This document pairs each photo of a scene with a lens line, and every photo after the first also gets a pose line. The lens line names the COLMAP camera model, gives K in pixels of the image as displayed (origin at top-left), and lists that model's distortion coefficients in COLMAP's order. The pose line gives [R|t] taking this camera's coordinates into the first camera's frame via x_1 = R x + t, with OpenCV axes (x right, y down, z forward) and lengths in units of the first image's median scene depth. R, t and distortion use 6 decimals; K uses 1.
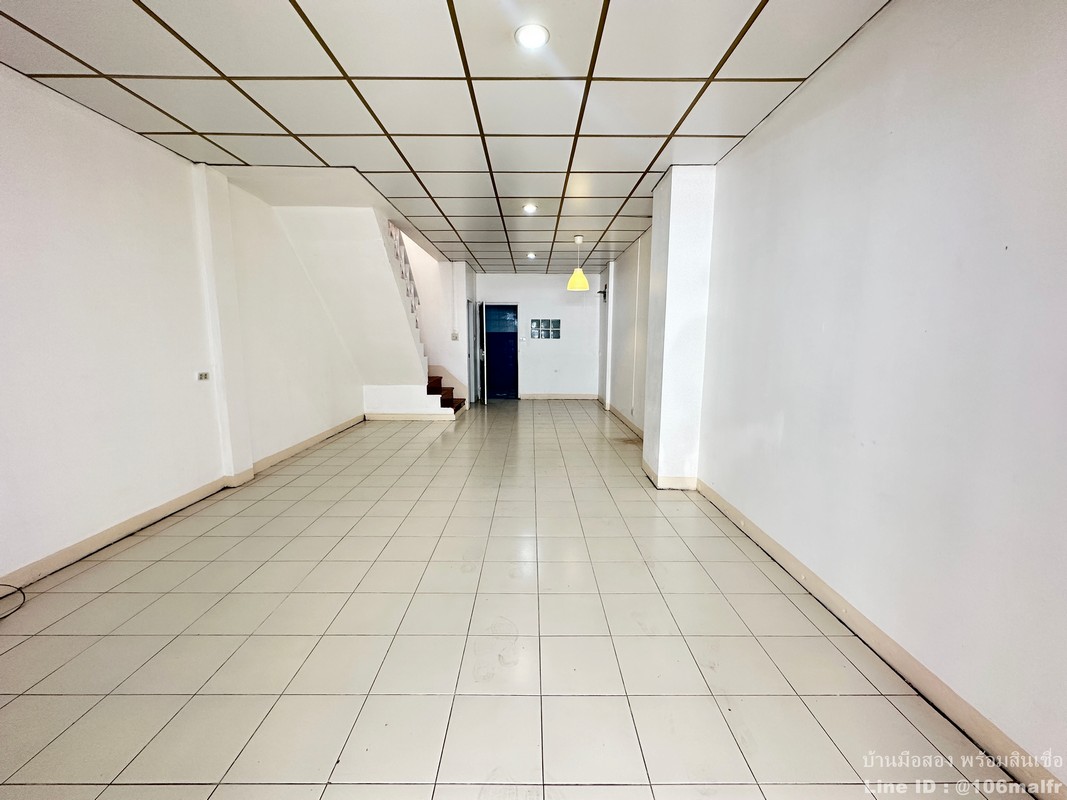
lens RADIAL K [[425.9, 0, 533.8], [0, 425.9, 404.0], [0, 0, 1]] dist [-0.011940, 0.000610]
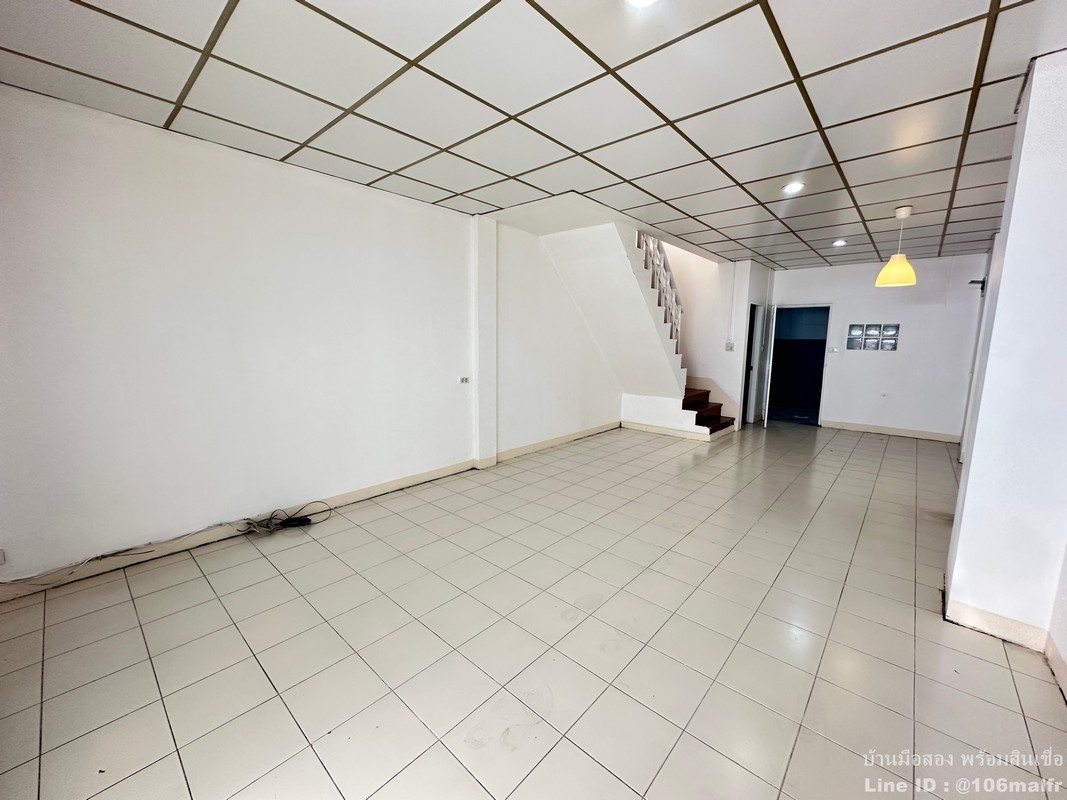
lens RADIAL K [[425.9, 0, 537.5], [0, 425.9, 403.5], [0, 0, 1]] dist [-0.011940, 0.000610]
pose [[0.734386, 0.107246, -0.670205, 0.166037], [-0.108685, 0.993277, 0.039850, -0.044821], [0.669973, 0.043576, 0.741105, 0.118922]]
